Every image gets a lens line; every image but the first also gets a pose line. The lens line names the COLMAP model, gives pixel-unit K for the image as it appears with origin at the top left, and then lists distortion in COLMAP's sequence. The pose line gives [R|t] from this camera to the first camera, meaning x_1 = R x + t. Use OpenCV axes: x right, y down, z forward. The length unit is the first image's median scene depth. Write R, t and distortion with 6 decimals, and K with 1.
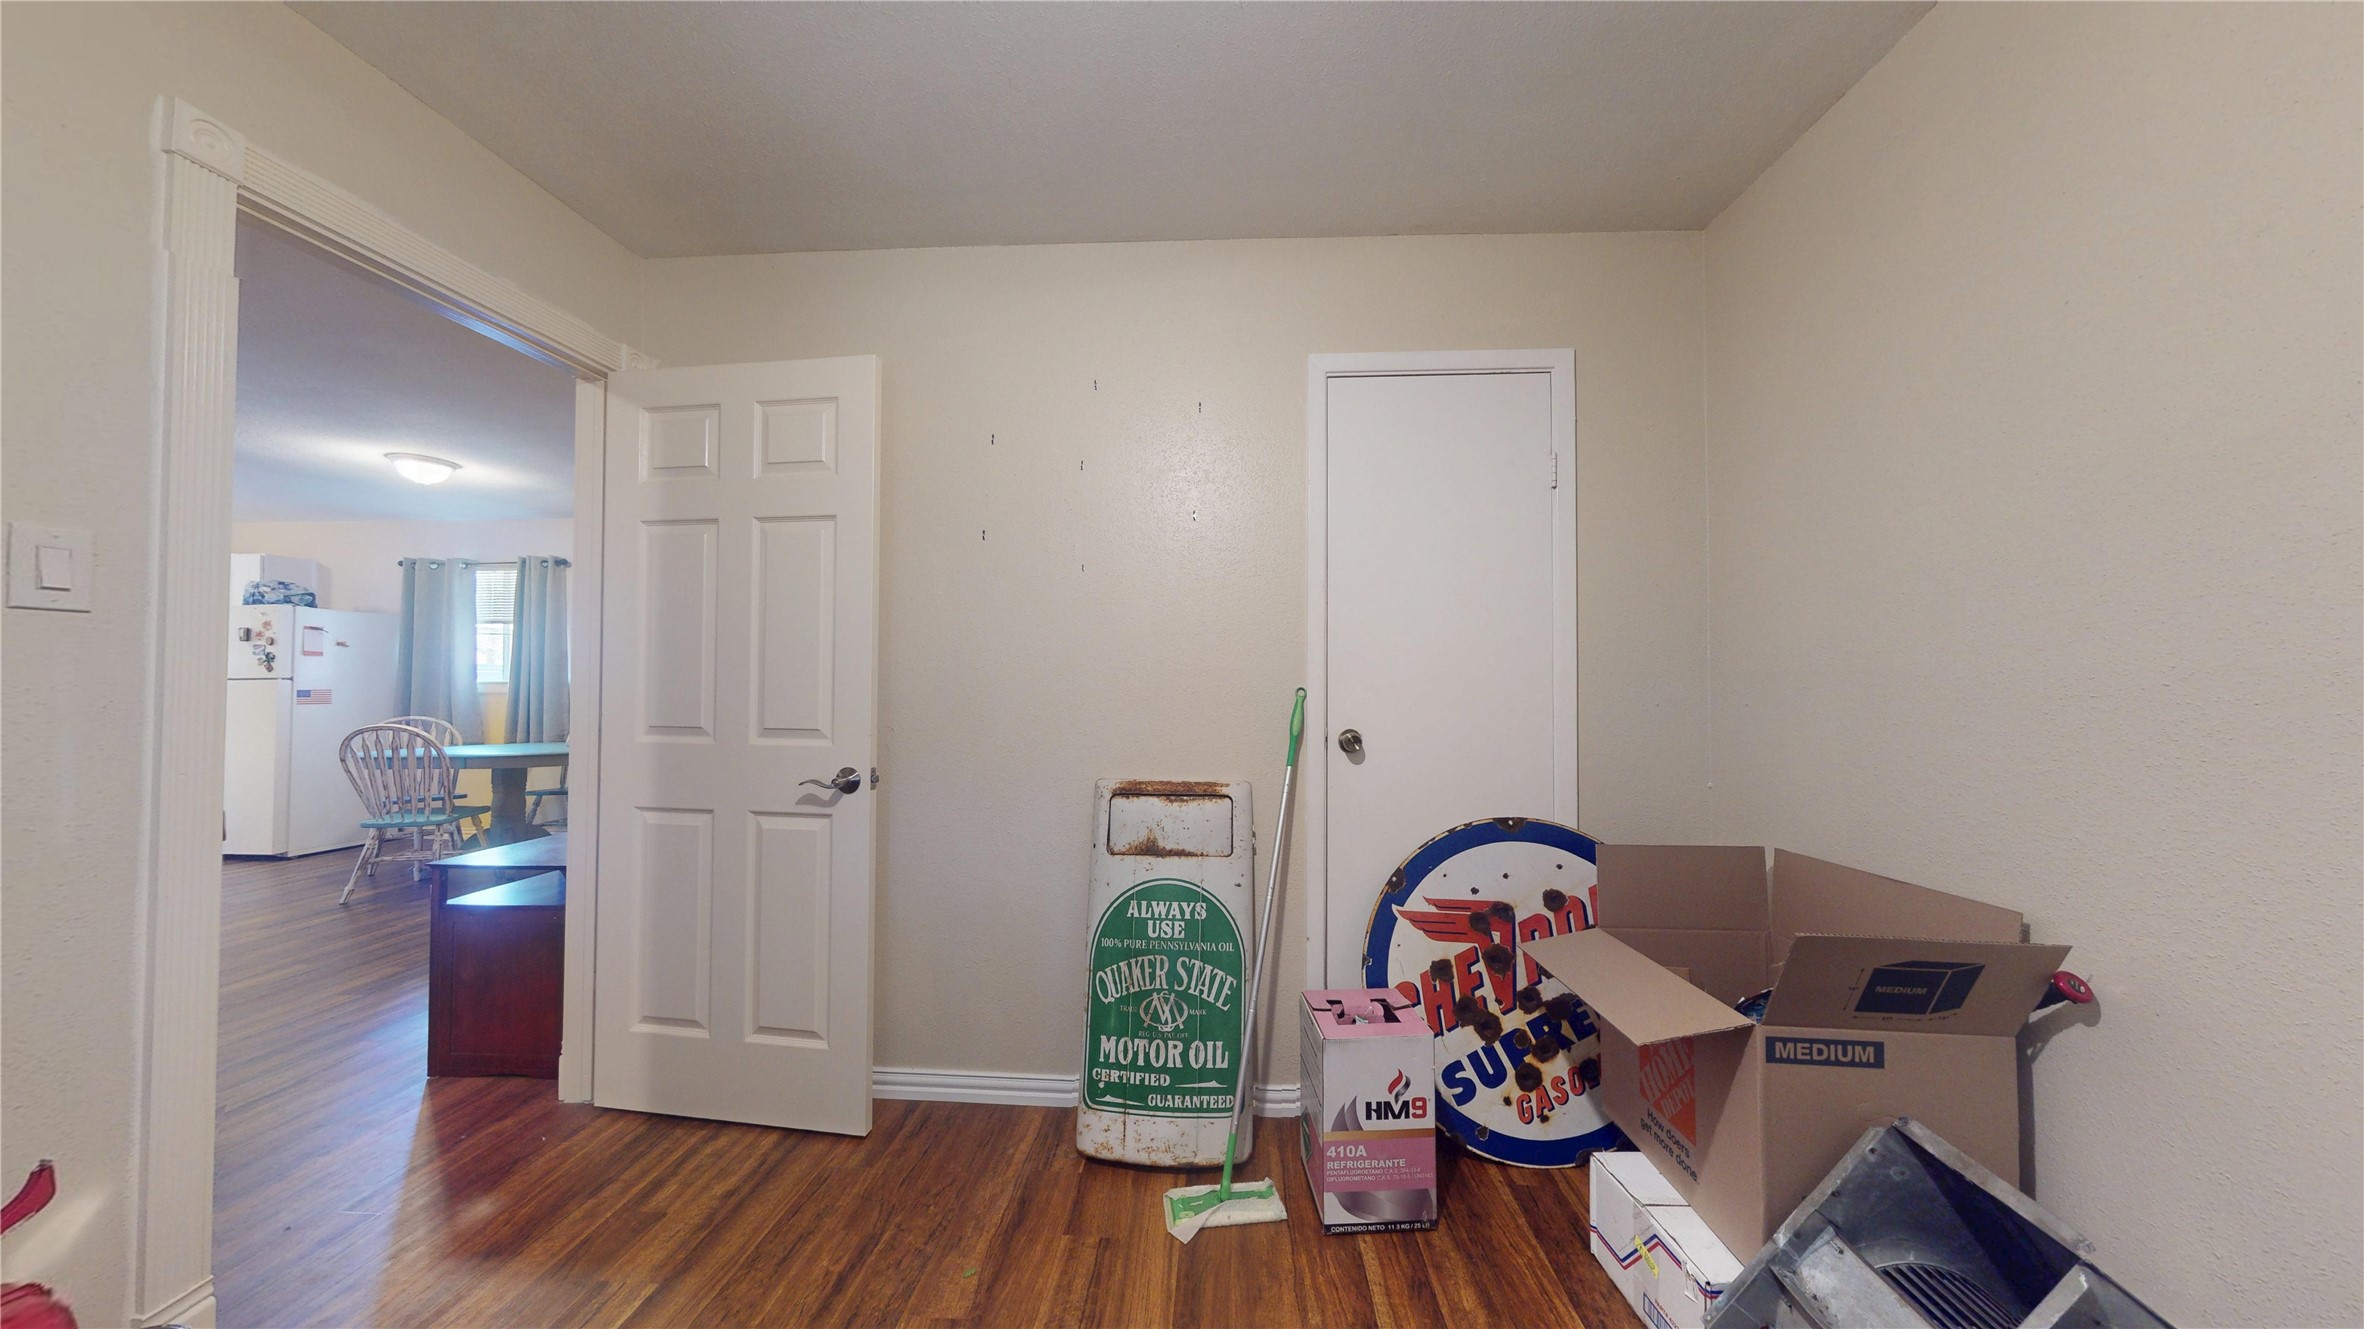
lens RADIAL K [[747.2, 0, 1179.6], [0, 747.2, 659.8], [0, 0, 1]] dist [0.000256, -0.000039]
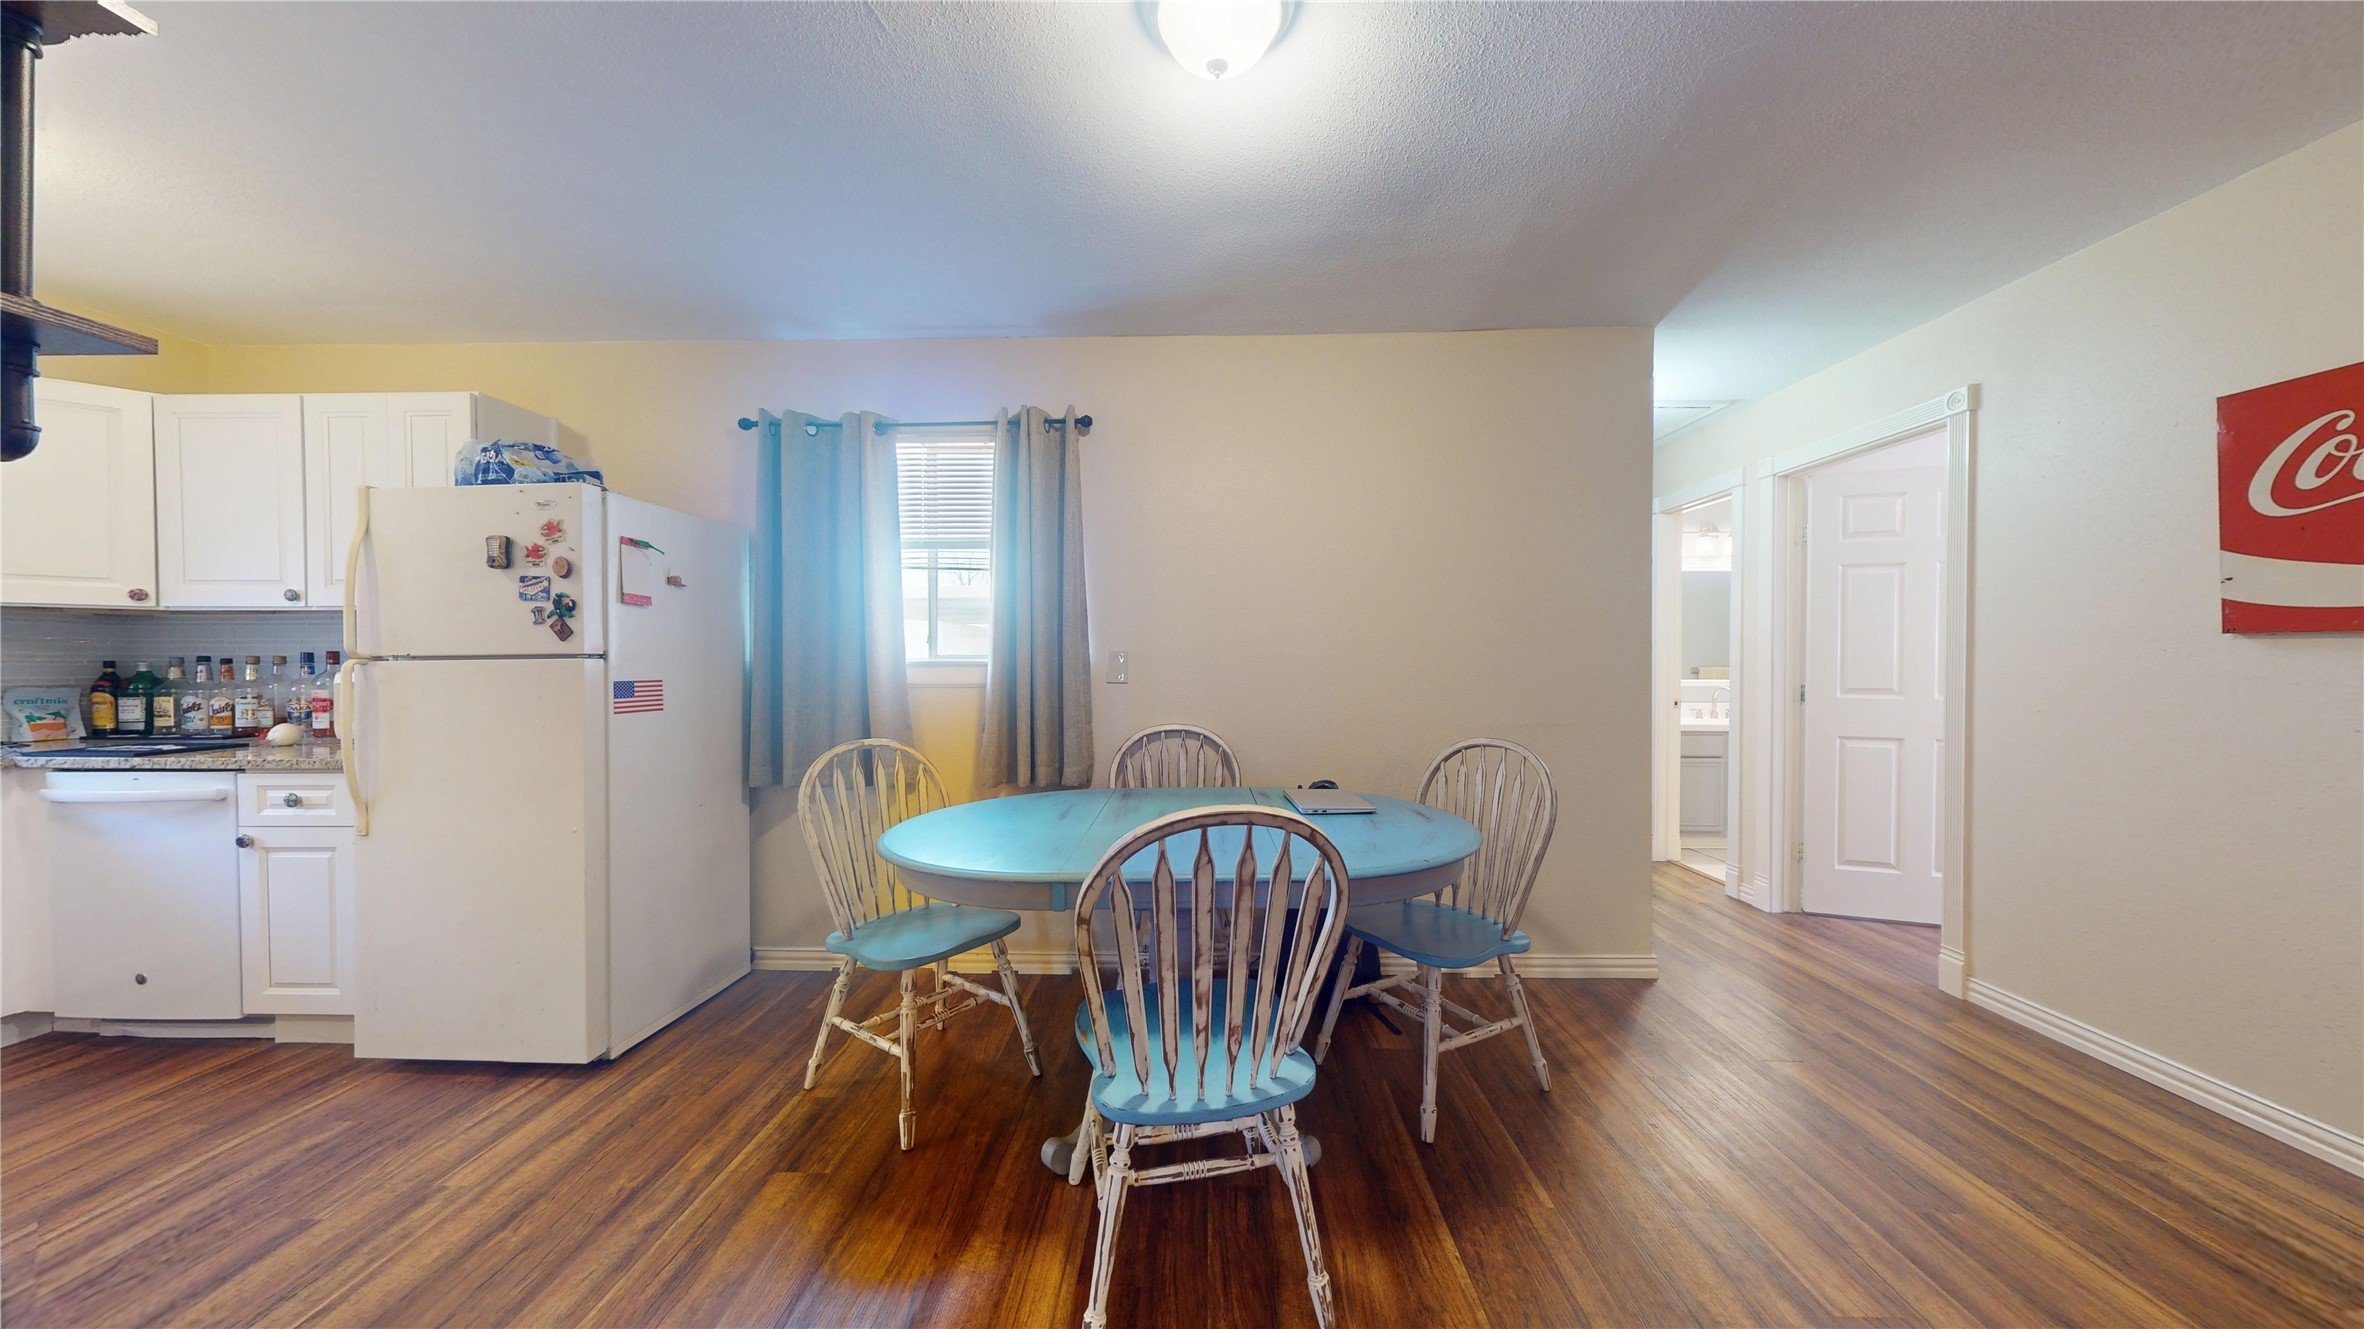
lens RADIAL K [[747.2, 0, 1185.7], [0, 747.2, 668.1], [0, 0, 1]] dist [0.000256, -0.000039]
pose [[0.999326, 0.001363, 0.036688, -0.874389], [-0.002754, 0.999278, 0.037892, 0.015058], [-0.036610, -0.037967, 0.998608, 0.556151]]
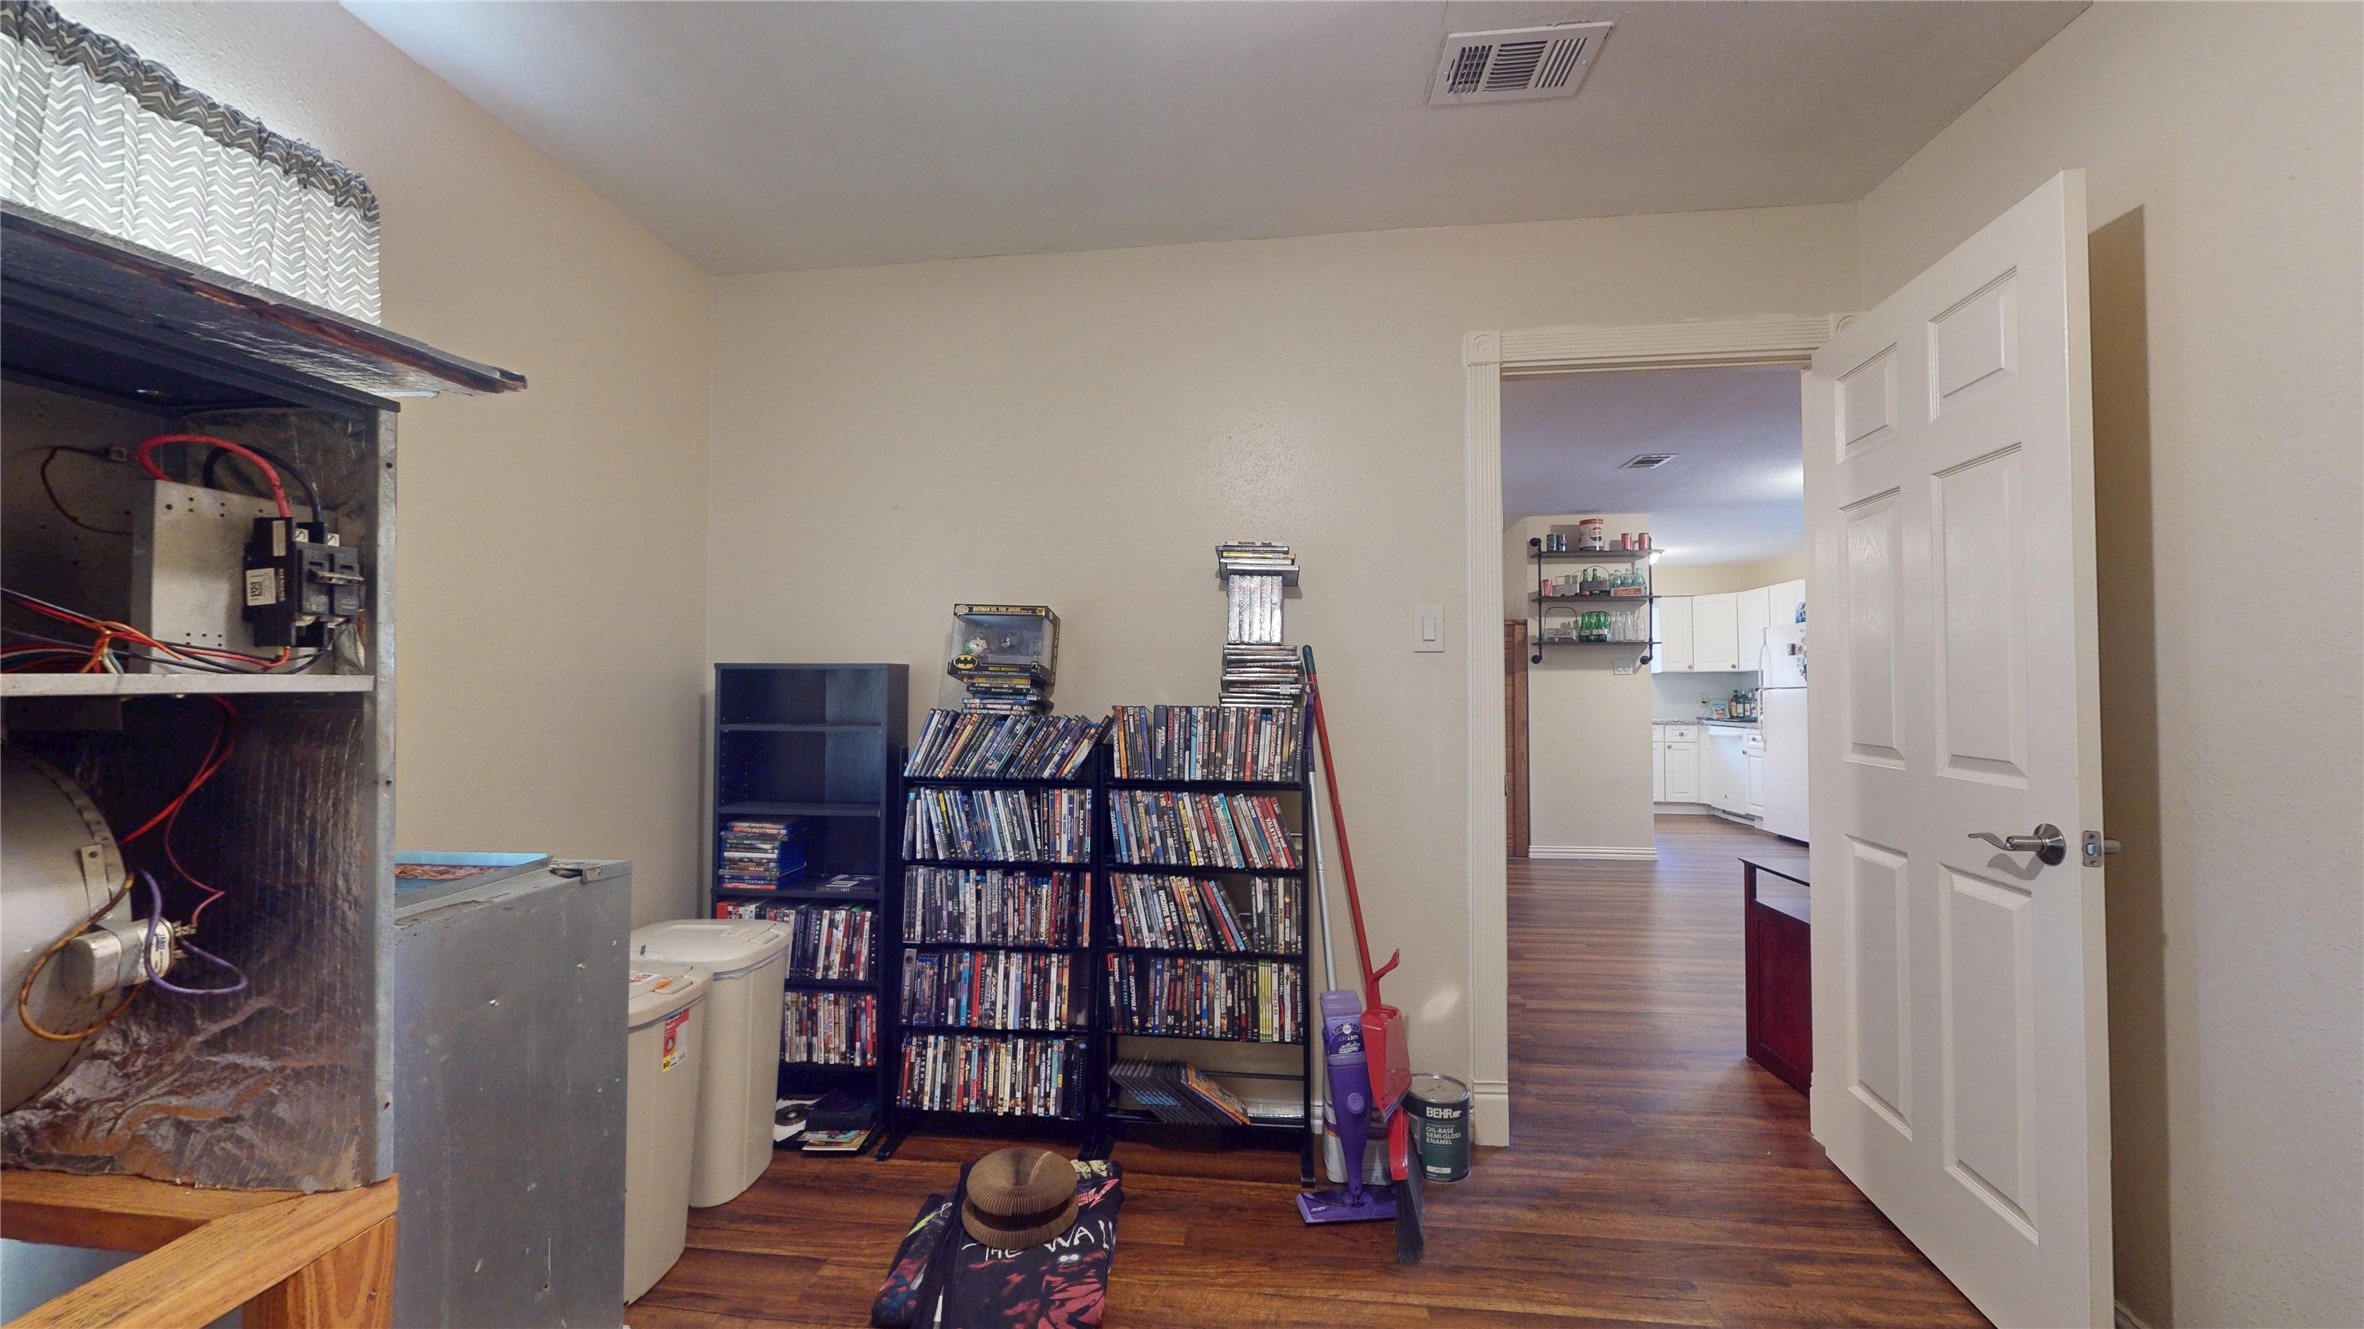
lens RADIAL K [[904.1, 0, 1228.0], [0, 904.1, 656.0], [0, 0, 1]] dist [0.024483, 0.000048]
pose [[0.015314, -0.033414, -0.999324, 0.142731], [0.024378, 0.999157, -0.033035, 0.002209], [0.999586, -0.023856, 0.016115, 0.107733]]
